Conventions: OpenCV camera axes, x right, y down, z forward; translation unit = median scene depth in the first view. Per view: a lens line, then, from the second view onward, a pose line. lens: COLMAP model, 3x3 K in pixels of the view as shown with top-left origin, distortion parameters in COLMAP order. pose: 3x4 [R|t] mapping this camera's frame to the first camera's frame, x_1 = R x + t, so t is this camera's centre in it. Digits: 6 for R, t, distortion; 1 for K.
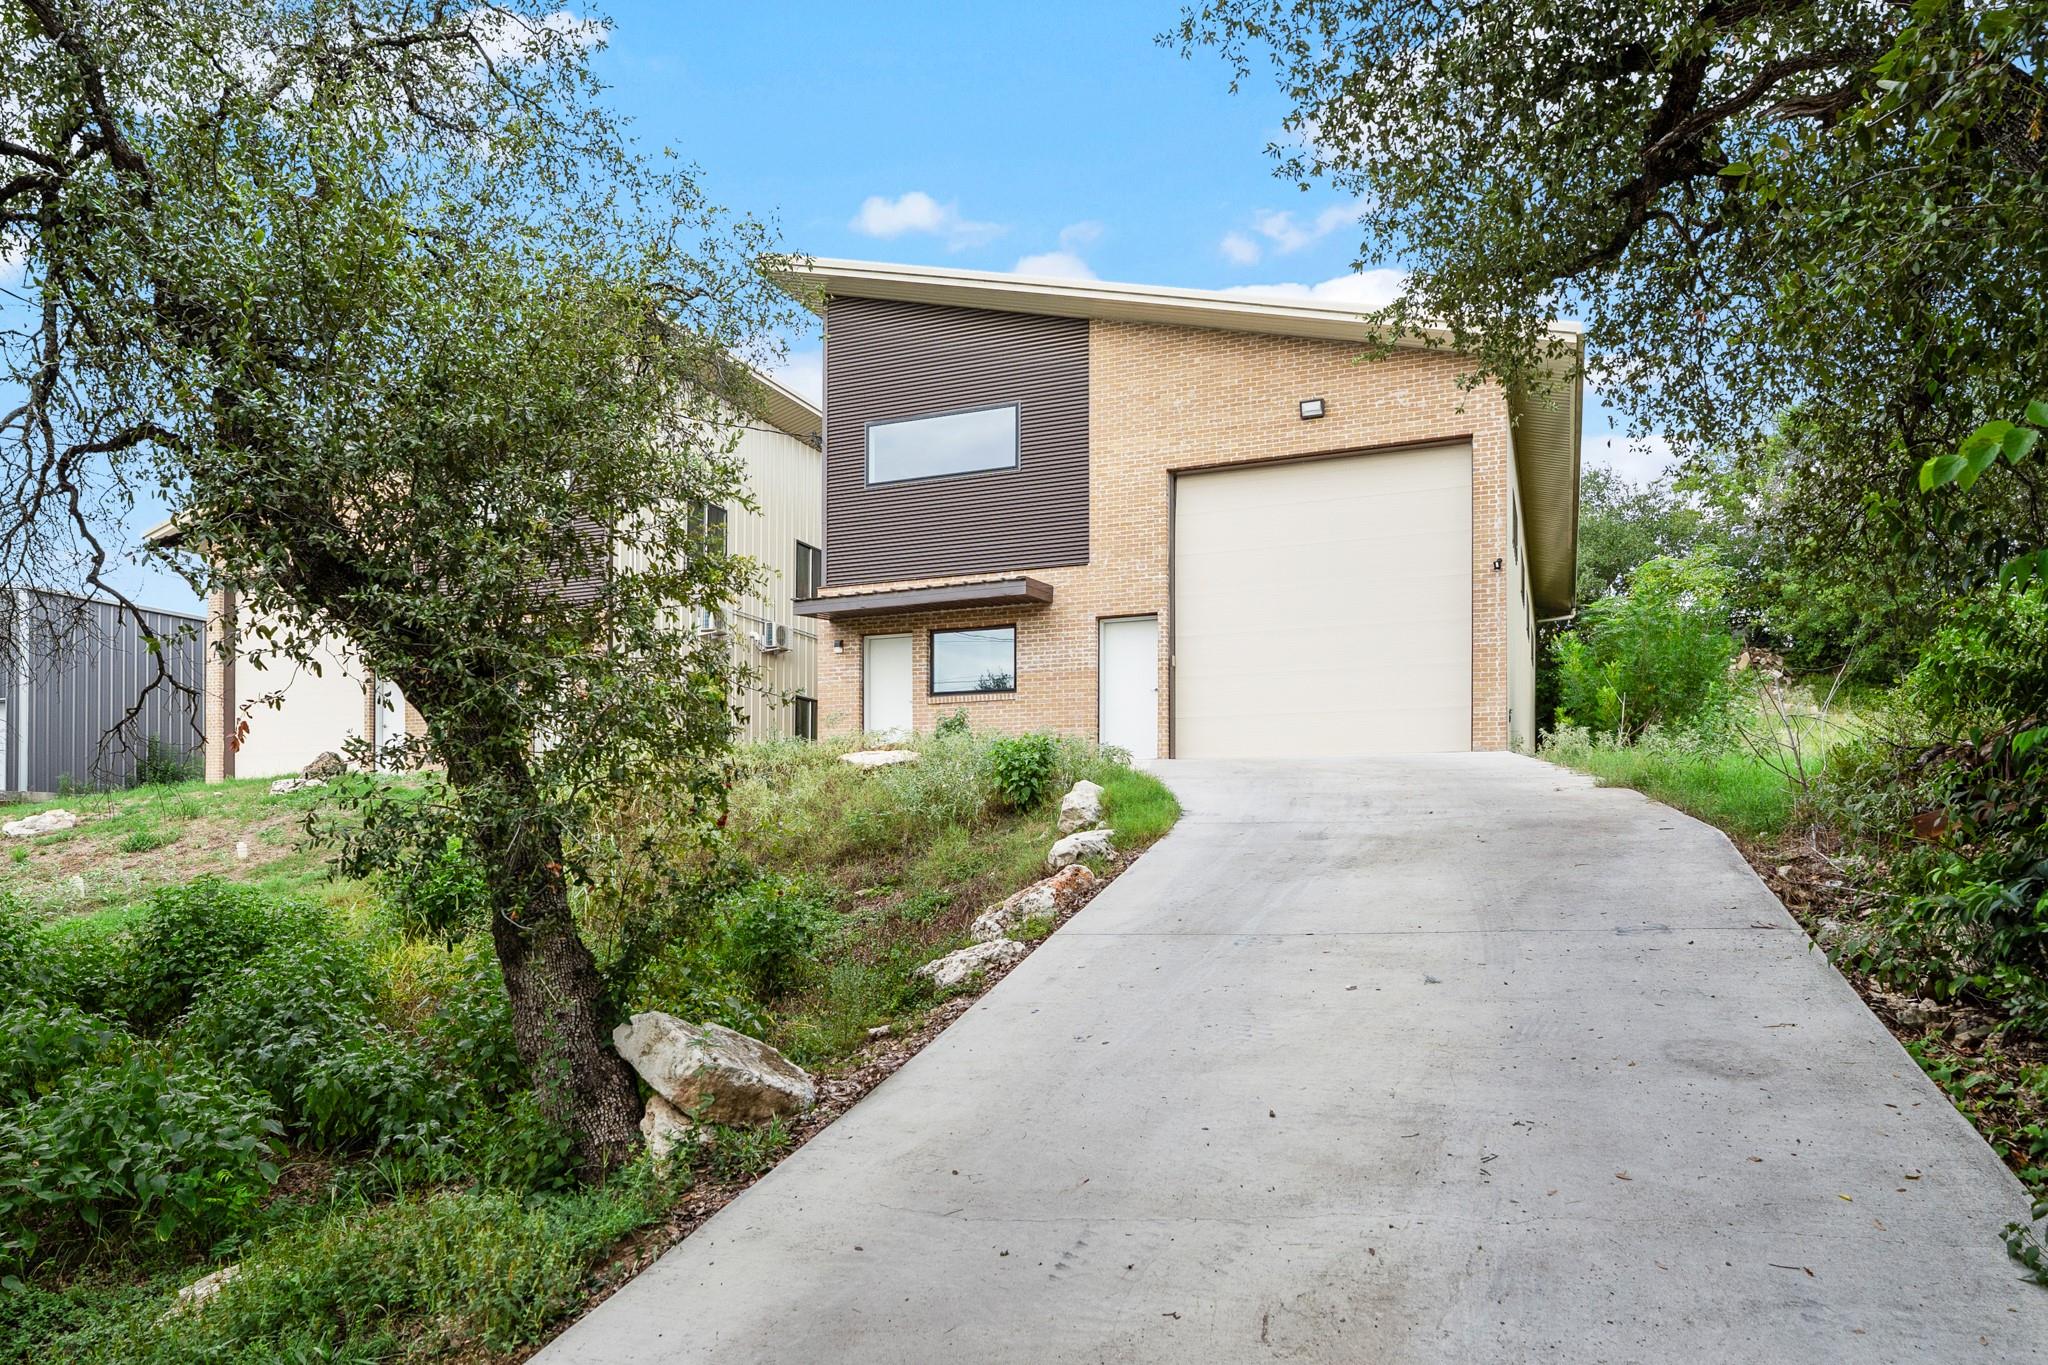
lens RADIAL K [[1224.7, 0, 1023.4], [0, 1224.7, 755.6], [0, 0, 1]] dist [-0.001698, -0.000678]
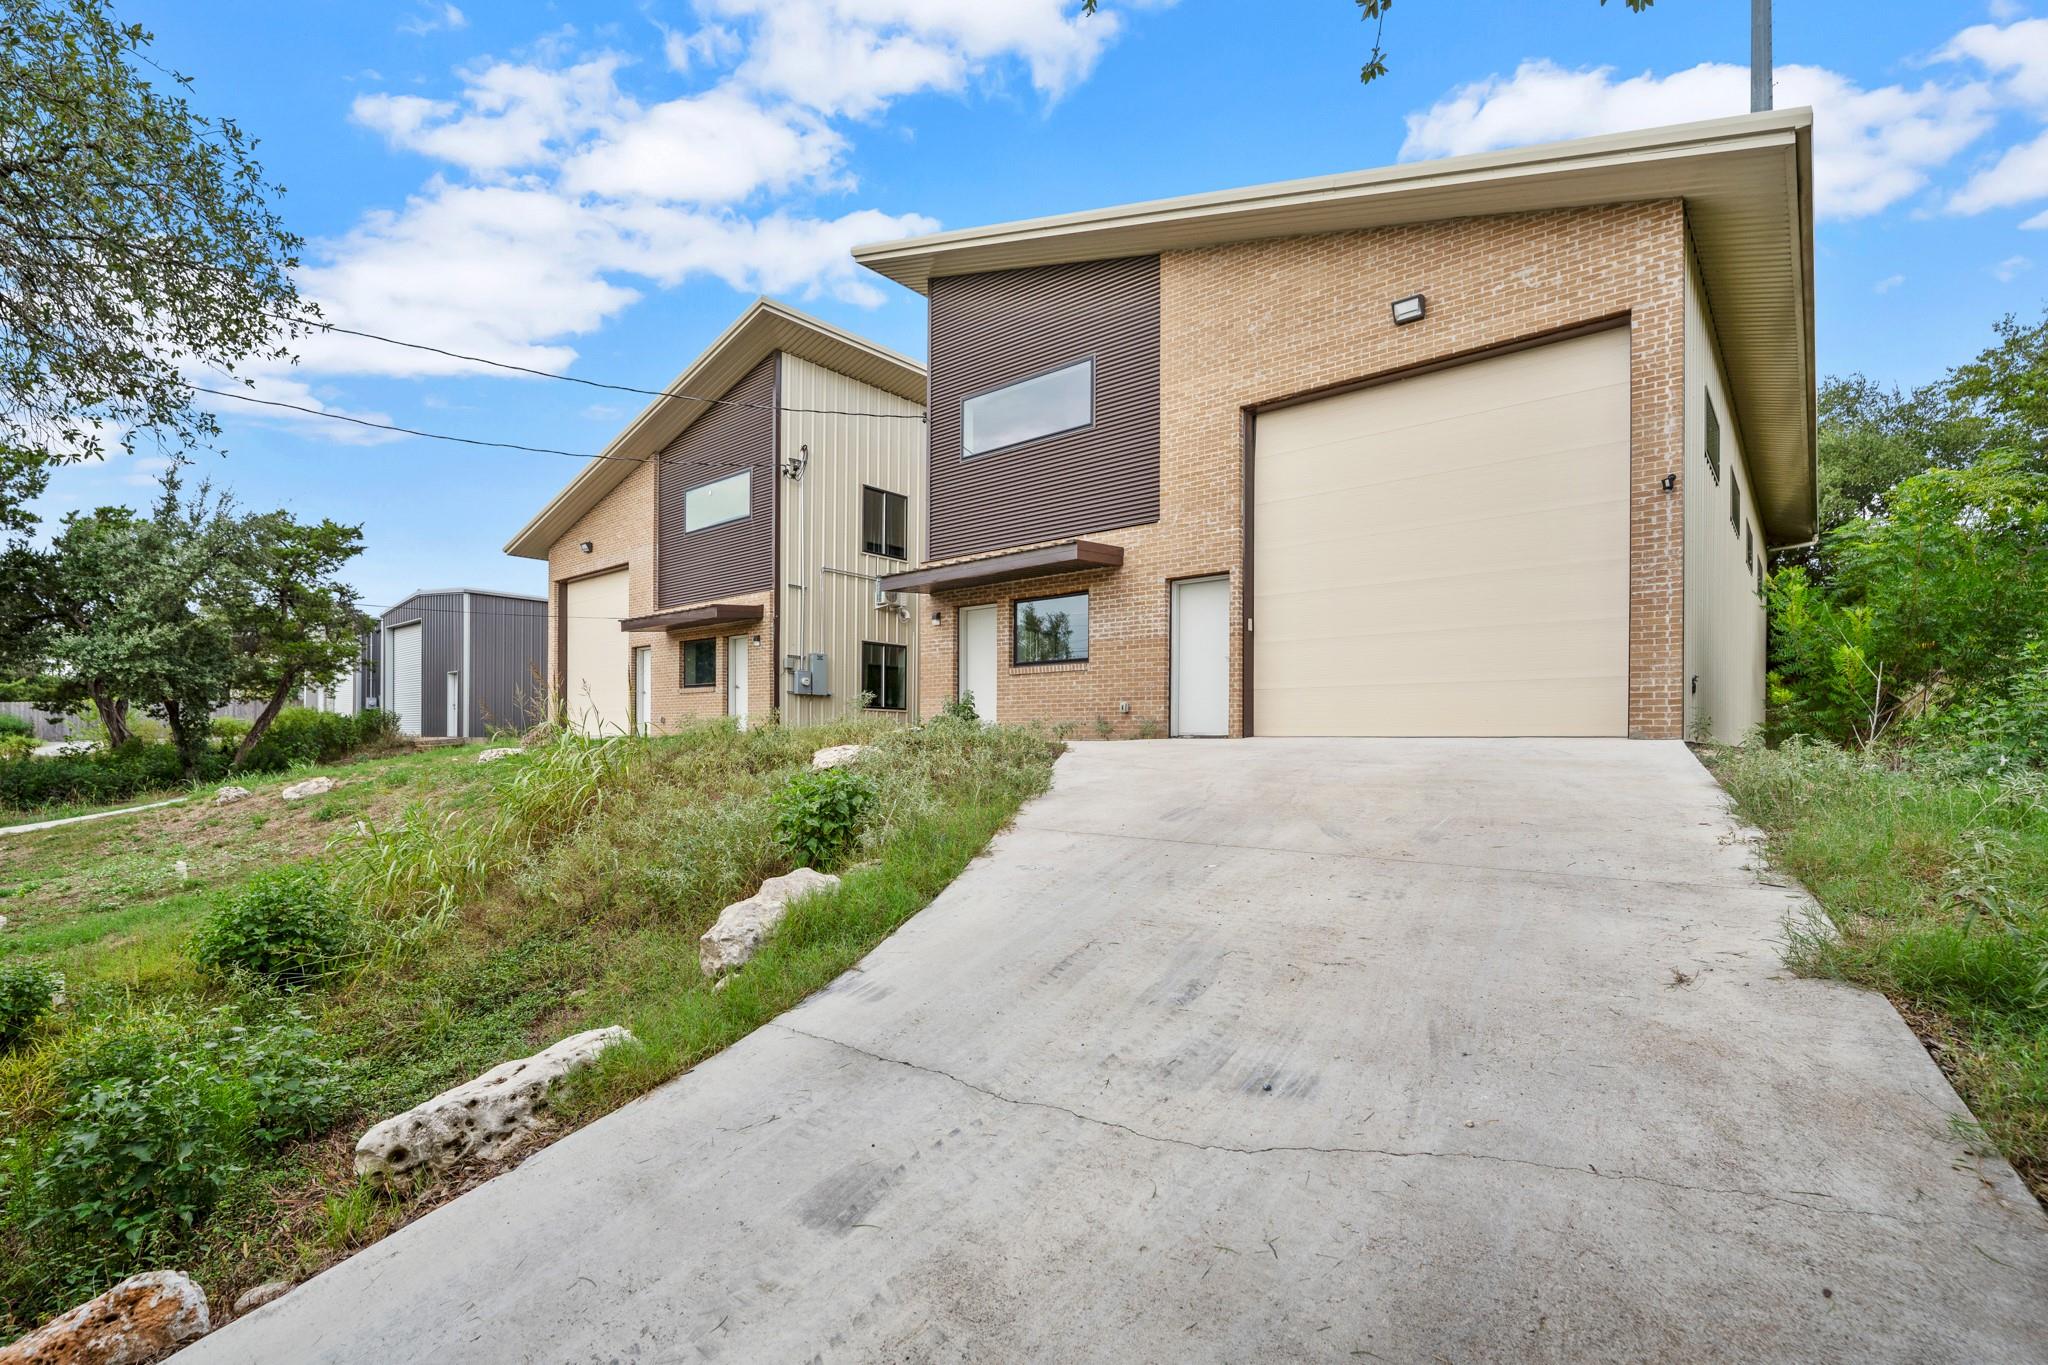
lens RADIAL K [[915.3, 0, 1018.8], [0, 915.3, 702.2], [0, 0, 1]] dist [0.002802, 0.000660]
pose [[0.955847, -0.010095, -0.293691, 0.150664], [0.017151, 0.999623, 0.021459, -0.037223], [0.293364, -0.025549, 0.955659, 0.307597]]
